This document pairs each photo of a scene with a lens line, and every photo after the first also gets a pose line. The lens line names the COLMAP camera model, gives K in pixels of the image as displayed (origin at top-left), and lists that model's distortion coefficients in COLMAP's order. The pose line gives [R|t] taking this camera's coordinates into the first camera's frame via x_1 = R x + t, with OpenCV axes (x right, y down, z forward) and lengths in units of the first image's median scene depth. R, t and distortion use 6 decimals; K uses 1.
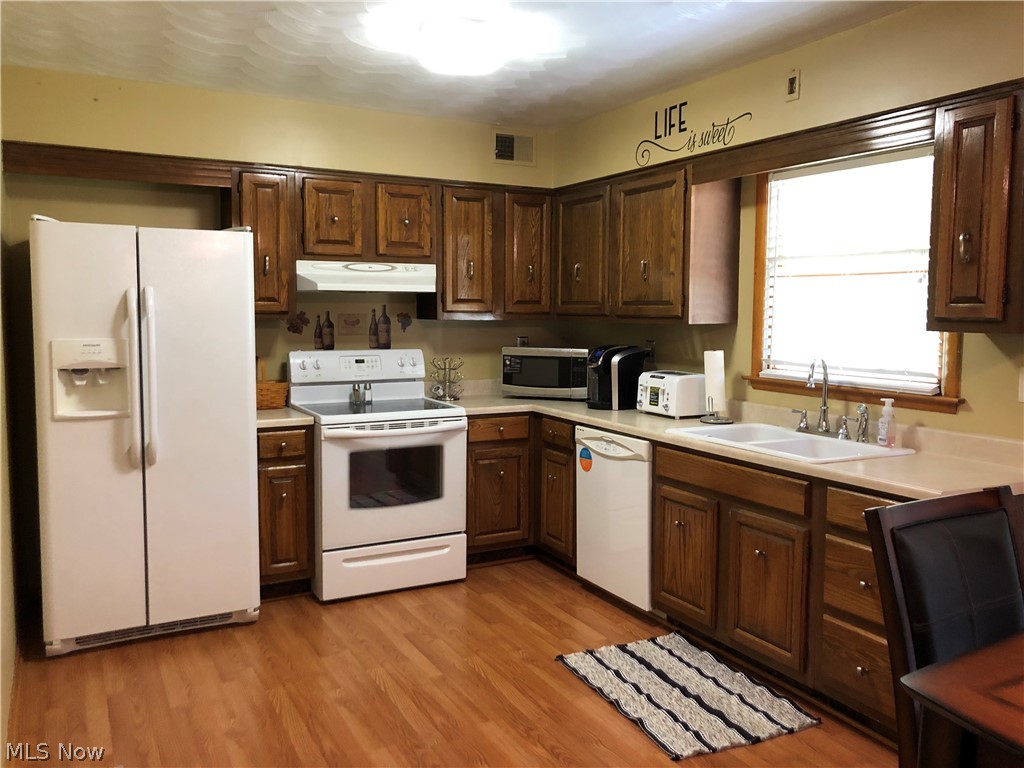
lens RADIAL K [[835.8, 0, 519.0], [0, 835.8, 376.3], [0, 0, 1]] dist [0.178906, -0.406509]
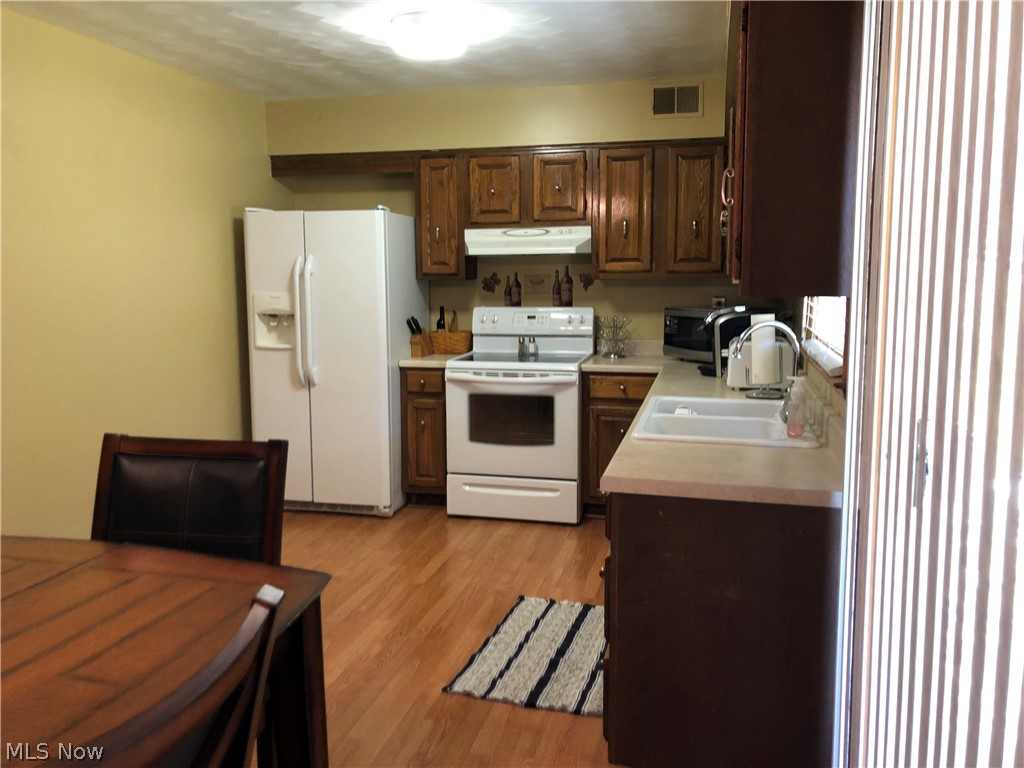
lens RADIAL K [[835.8, 0, 519.0], [0, 835.8, 376.3], [0, 0, 1]] dist [0.178906, -0.406509]
pose [[0.742254, 0.075040, -0.665904, 0.618599], [-0.043613, 0.997013, 0.063739, -0.010964], [0.668698, -0.018268, 0.743309, 0.180965]]
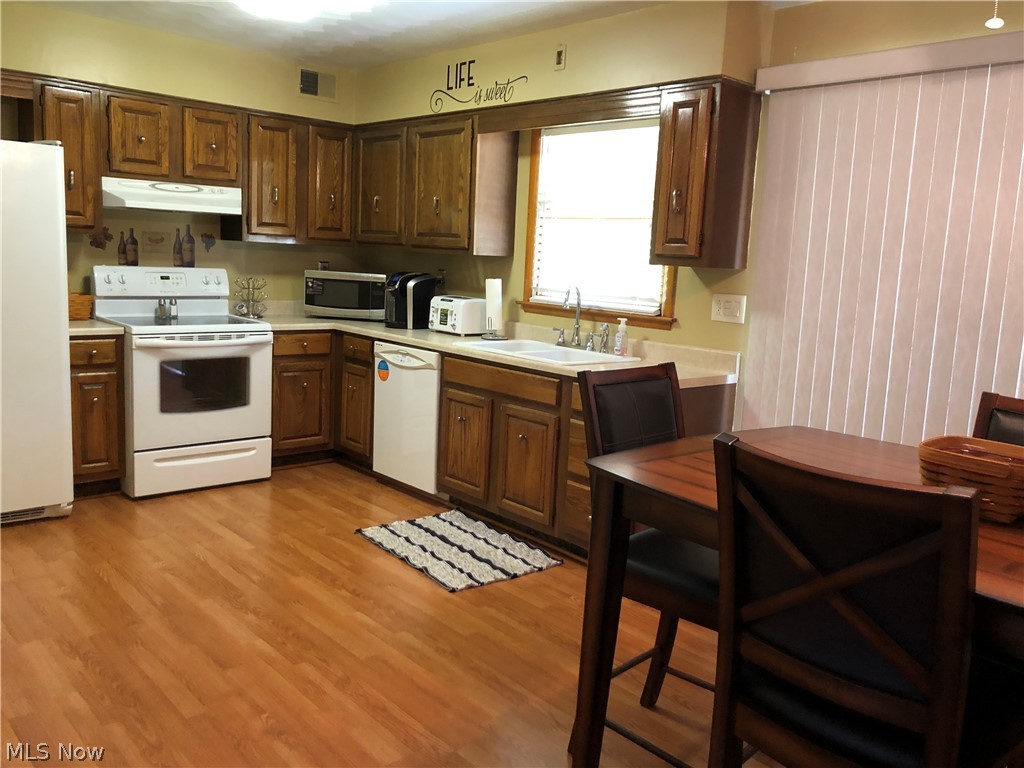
lens RADIAL K [[848.8, 0, 512.8], [0, 848.8, 372.2], [0, 0, 1]] dist [0.041479, 0.000330]
pose [[0.971254, 0.008583, 0.237889, -0.023776], [-0.024286, 0.997708, 0.063157, 0.024543], [-0.236801, -0.067119, 0.969237, -0.161715]]
